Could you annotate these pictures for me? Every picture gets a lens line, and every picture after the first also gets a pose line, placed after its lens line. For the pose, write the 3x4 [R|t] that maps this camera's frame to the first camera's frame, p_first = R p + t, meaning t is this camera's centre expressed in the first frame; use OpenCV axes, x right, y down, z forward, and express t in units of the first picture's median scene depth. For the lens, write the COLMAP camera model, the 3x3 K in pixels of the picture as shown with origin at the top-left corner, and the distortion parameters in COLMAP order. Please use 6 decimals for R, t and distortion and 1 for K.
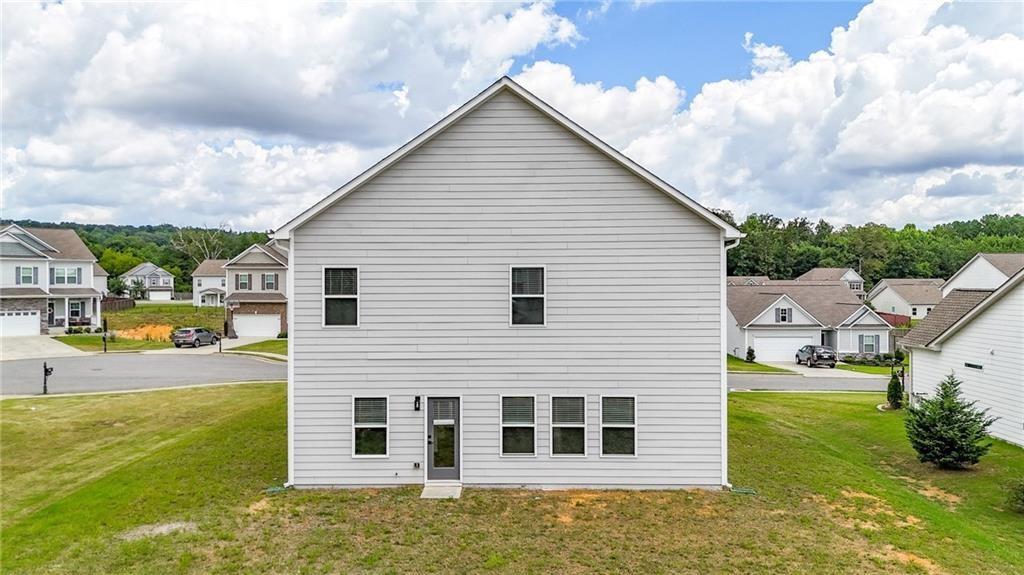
lens RADIAL K [[755.0, 0, 512.0], [0, 755.0, 287.5], [0, 0, 1]] dist [0.073090, -0.075606]
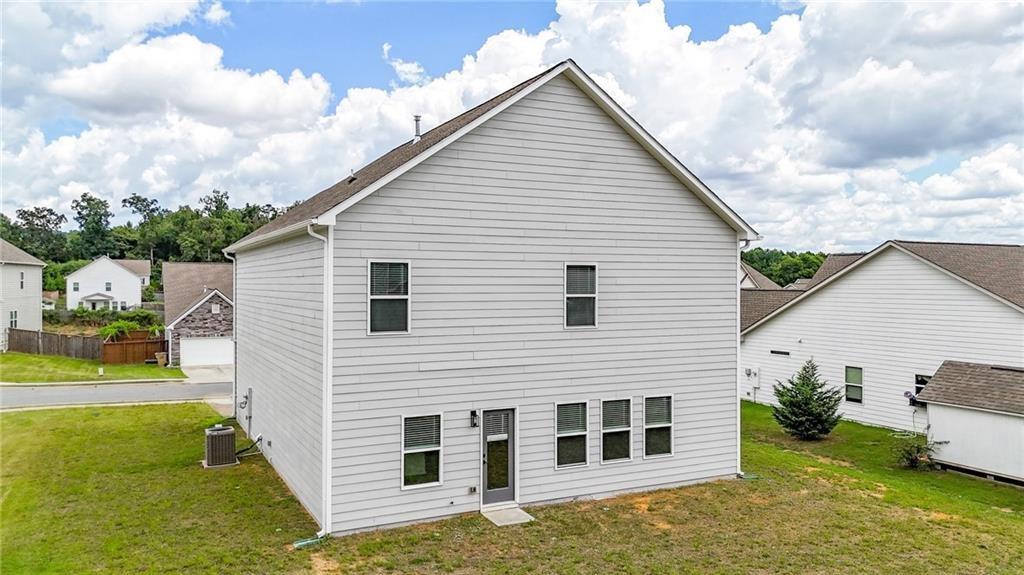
lens RADIAL K [[755.0, 0, 512.0], [0, 755.0, 287.5], [0, 0, 1]] dist [0.073090, -0.075606]
pose [[0.888538, 0.000907, 0.458801, -0.486974], [-0.000485, 0.999999, -0.001039, 0.002259], [-0.458802, 0.000701, 0.888538, 0.202717]]
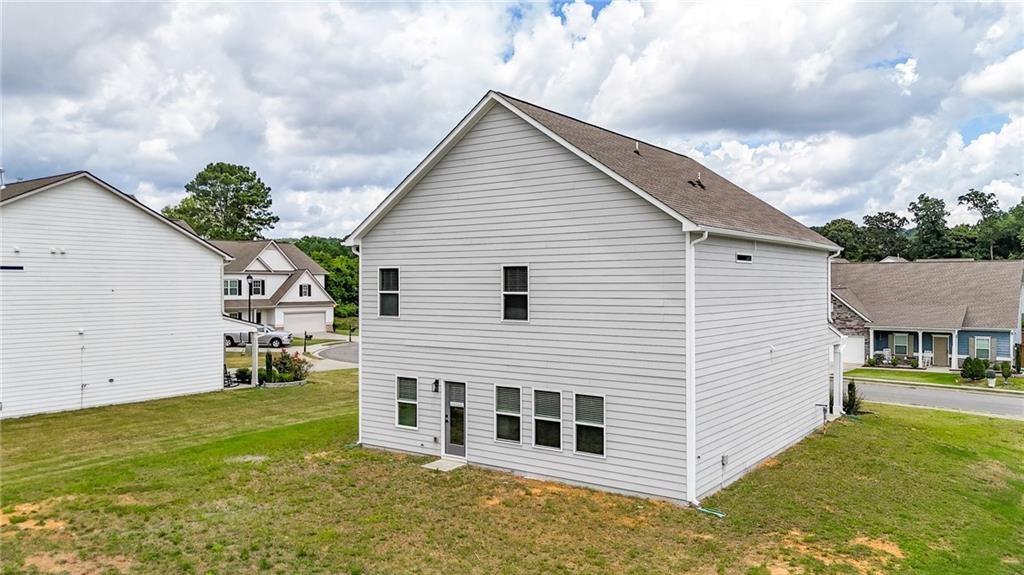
lens RADIAL K [[755.0, 0, 512.0], [0, 755.0, 287.5], [0, 0, 1]] dist [0.073090, -0.075606]
pose [[0.818142, 0.005143, -0.574994, 0.627263], [-0.004435, 0.999987, 0.002634, 0.000684], [0.574999, 0.000395, 0.818154, 0.127989]]
